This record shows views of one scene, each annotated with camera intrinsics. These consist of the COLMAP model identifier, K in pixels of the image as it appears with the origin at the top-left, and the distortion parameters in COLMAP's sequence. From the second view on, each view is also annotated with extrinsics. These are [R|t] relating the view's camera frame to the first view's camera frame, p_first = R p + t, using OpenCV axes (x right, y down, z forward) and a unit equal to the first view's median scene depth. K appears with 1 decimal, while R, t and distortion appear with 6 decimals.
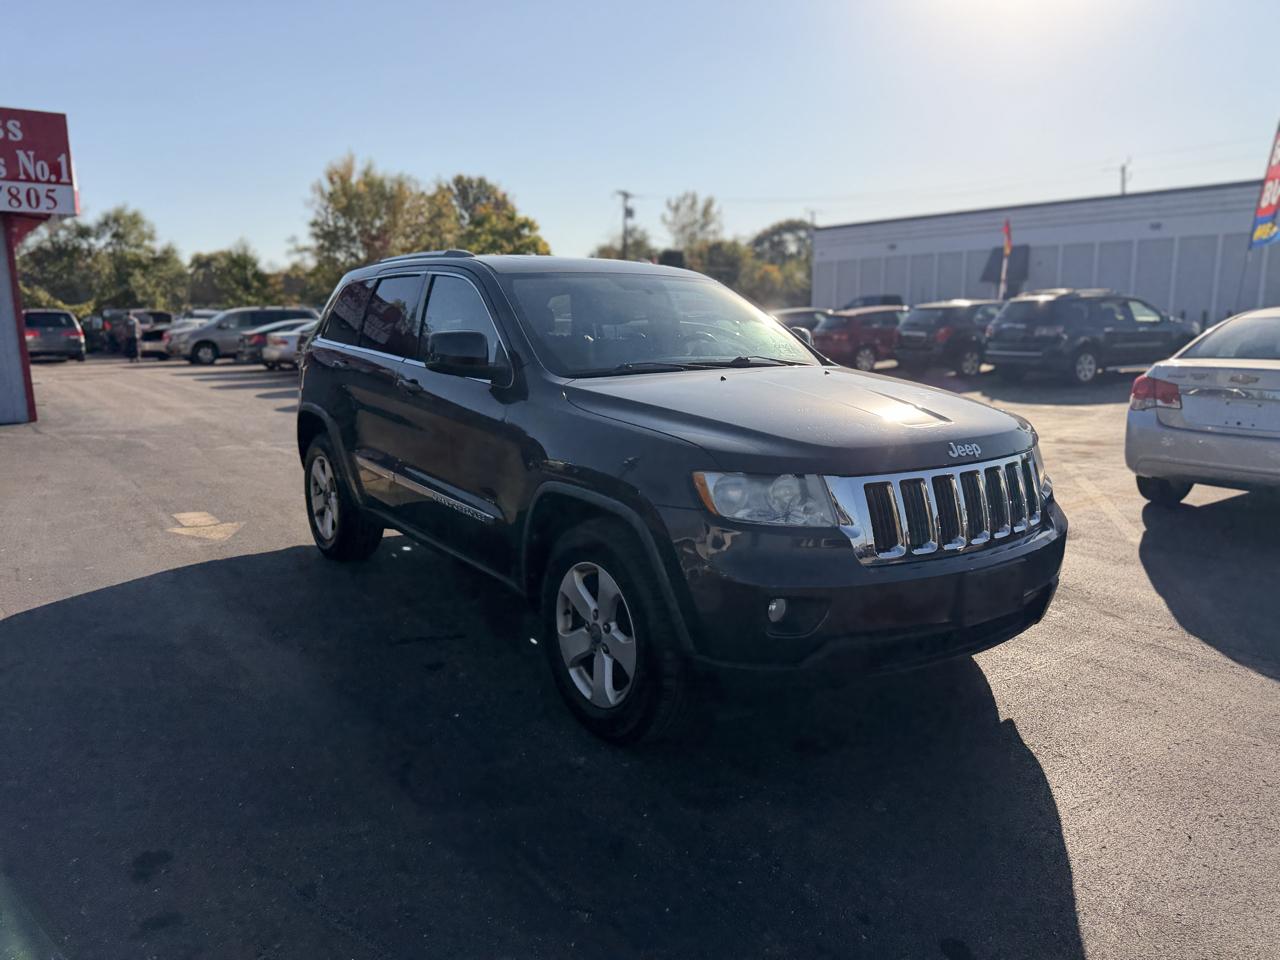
lens RADIAL K [[908.6, 0, 637.9], [0, 908.6, 478.4], [0, 0, 1]] dist [0.029987, -0.040479]
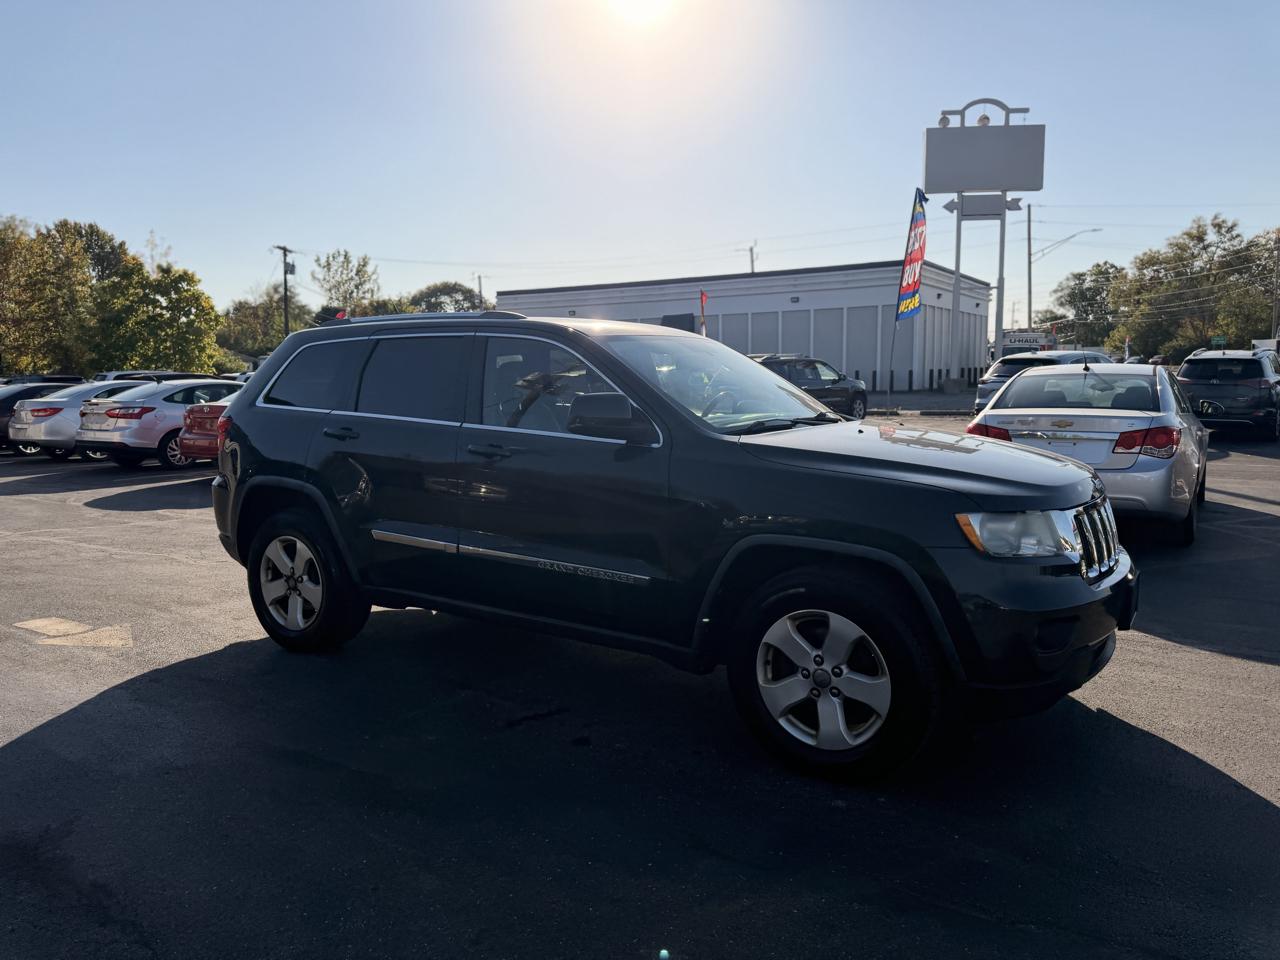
lens RADIAL K [[908.6, 0, 637.2], [0, 908.6, 468.7], [0, 0, 1]] dist [0.029987, -0.040479]
pose [[0.930052, -0.042698, 0.364937, -0.164942], [0.069851, 0.995658, -0.061523, -0.005033], [-0.360726, 0.082711, 0.928997, 0.024219]]
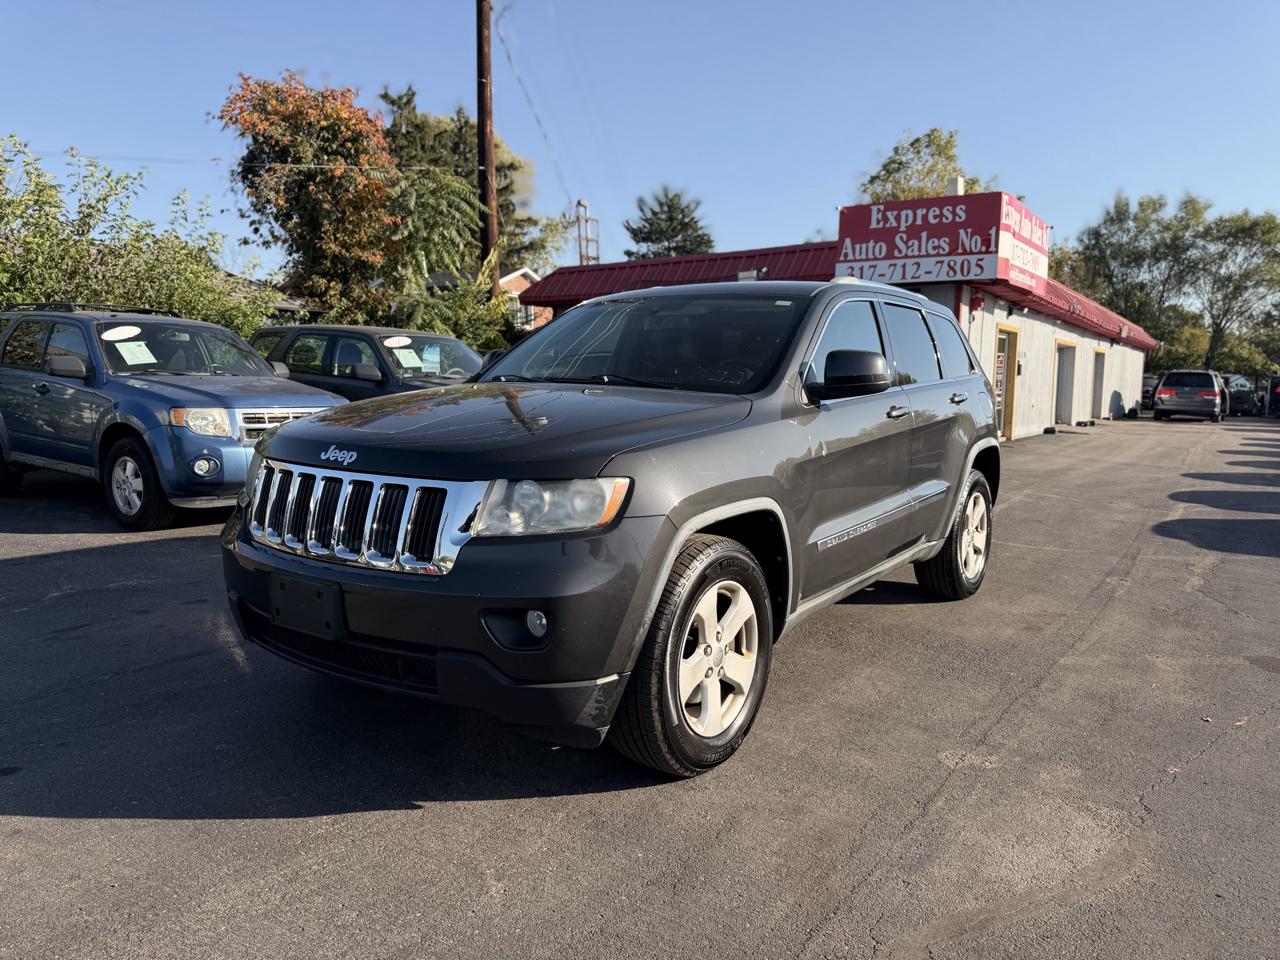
lens RADIAL K [[908.6, 0, 634.9], [0, 908.6, 475.5], [0, 0, 1]] dist [0.029987, -0.040479]
pose [[0.320077, 0.112958, -0.940633, 0.343553], [-0.182871, 0.981561, 0.055646, -0.030255], [0.929574, 0.154203, 0.334832, 0.246320]]
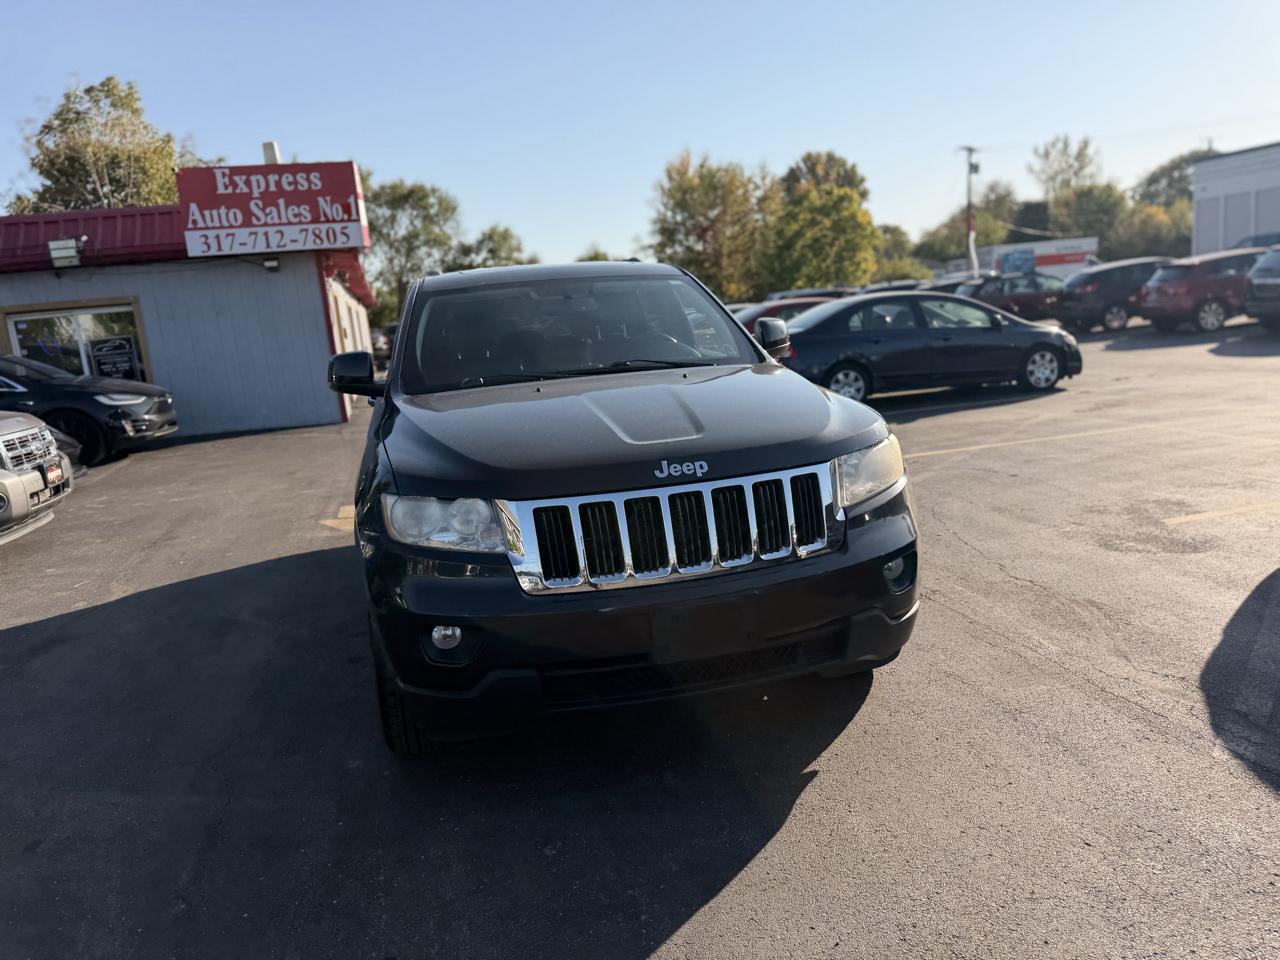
lens RADIAL K [[908.6, 0, 639.1], [0, 908.6, 476.1], [0, 0, 1]] dist [0.029987, -0.040479]
pose [[0.924106, -0.003085, -0.382124, 0.167519], [0.011320, 0.999750, 0.019303, -0.010509], [0.381969, -0.022164, 0.923909, 0.039722]]
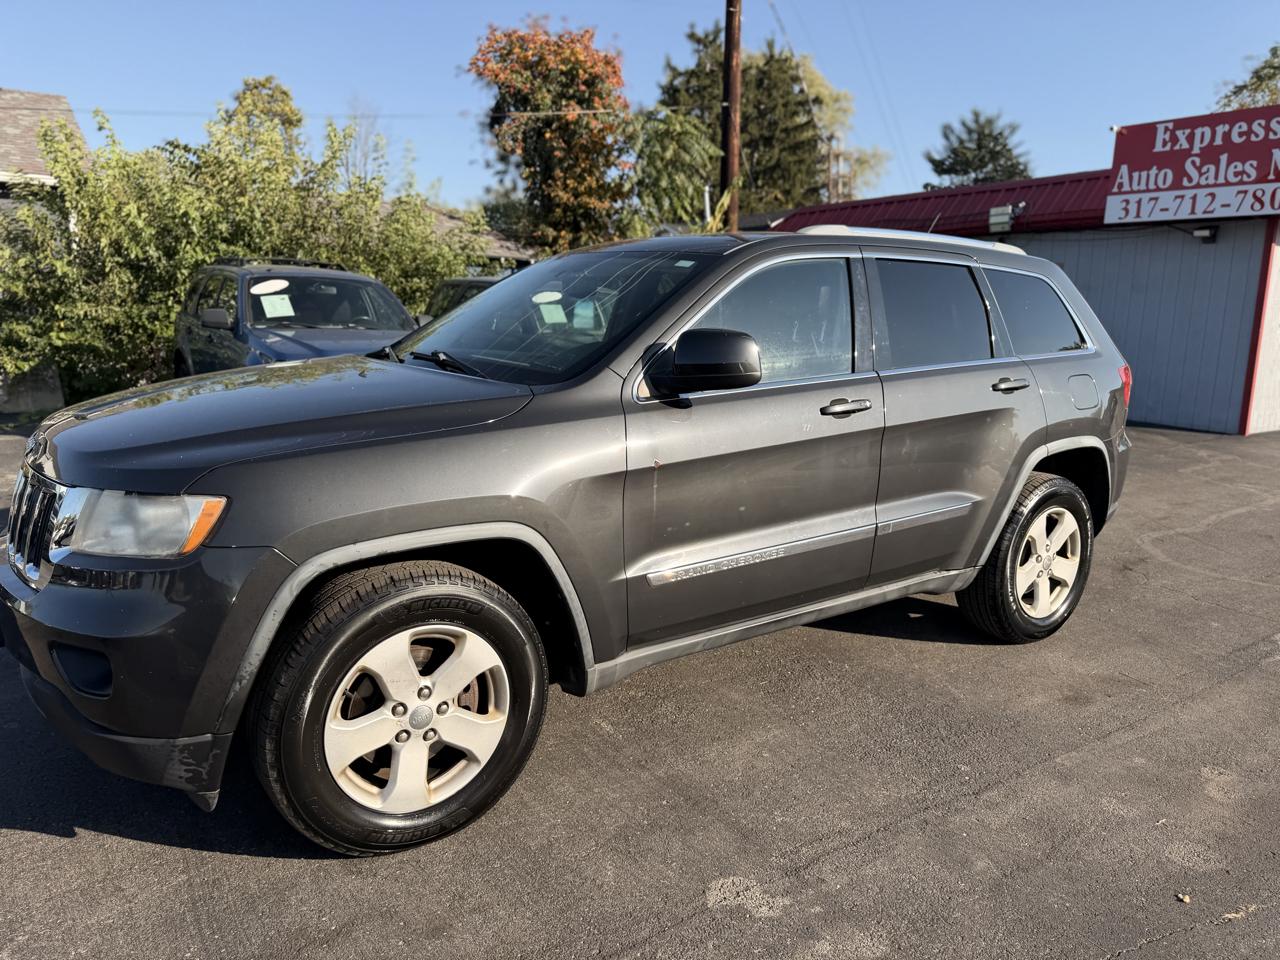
lens RADIAL K [[908.6, 0, 647.8], [0, 908.6, 485.7], [0, 0, 1]] dist [0.029987, -0.040479]
pose [[-0.001865, 0.191700, -0.981452, 0.309843], [-0.202750, 0.960997, 0.188090, -0.070231], [0.979229, 0.199341, 0.037075, 0.393685]]
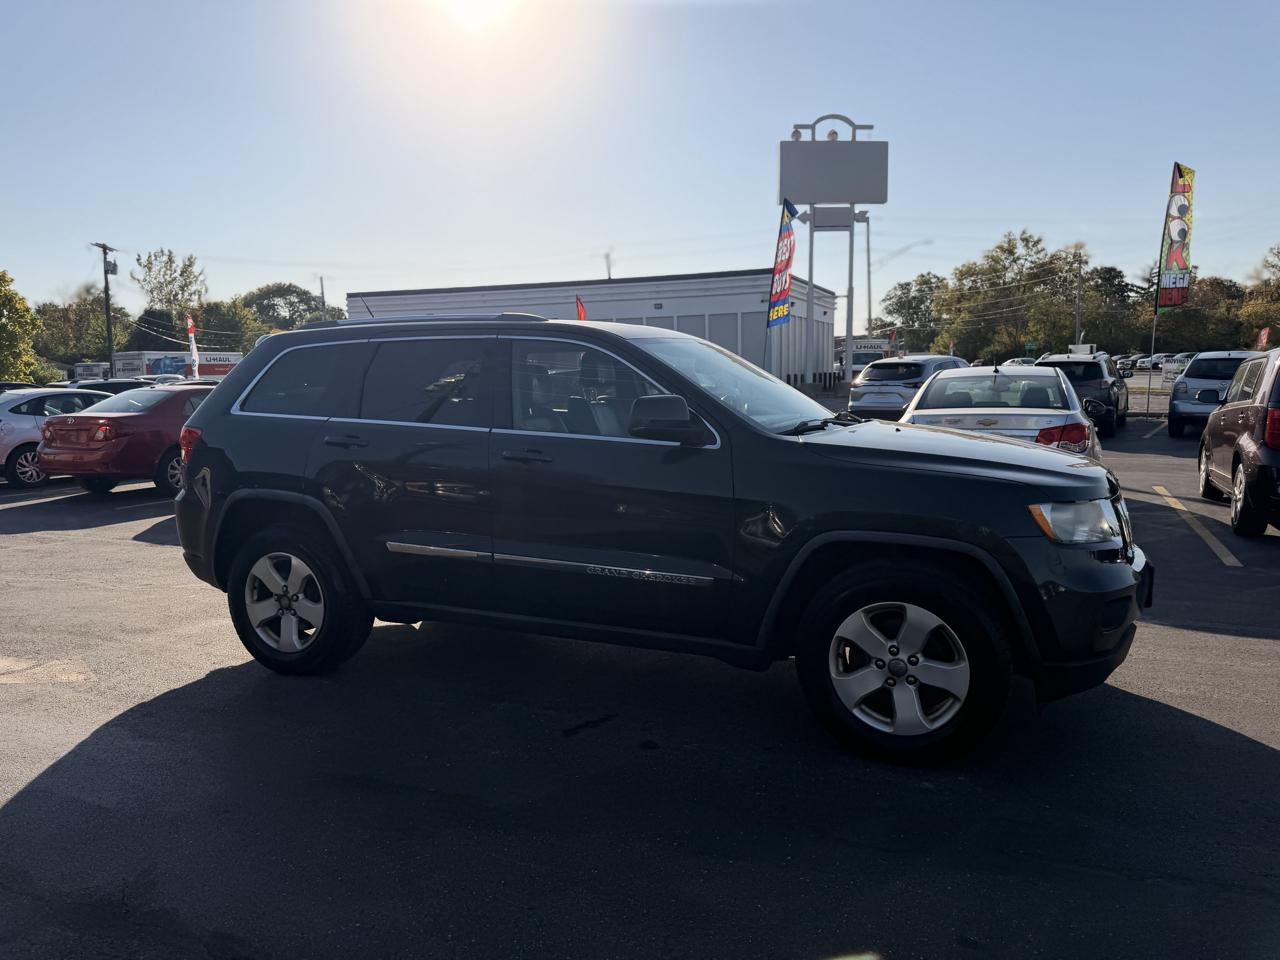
lens RADIAL K [[908.6, 0, 637.0], [0, 908.6, 481.2], [0, 0, 1]] dist [0.029987, -0.040479]
pose [[0.856132, -0.067552, 0.512322, -0.229185], [0.102368, 0.993942, -0.040010, -0.010156], [-0.506516, 0.086699, 0.857861, 0.056597]]
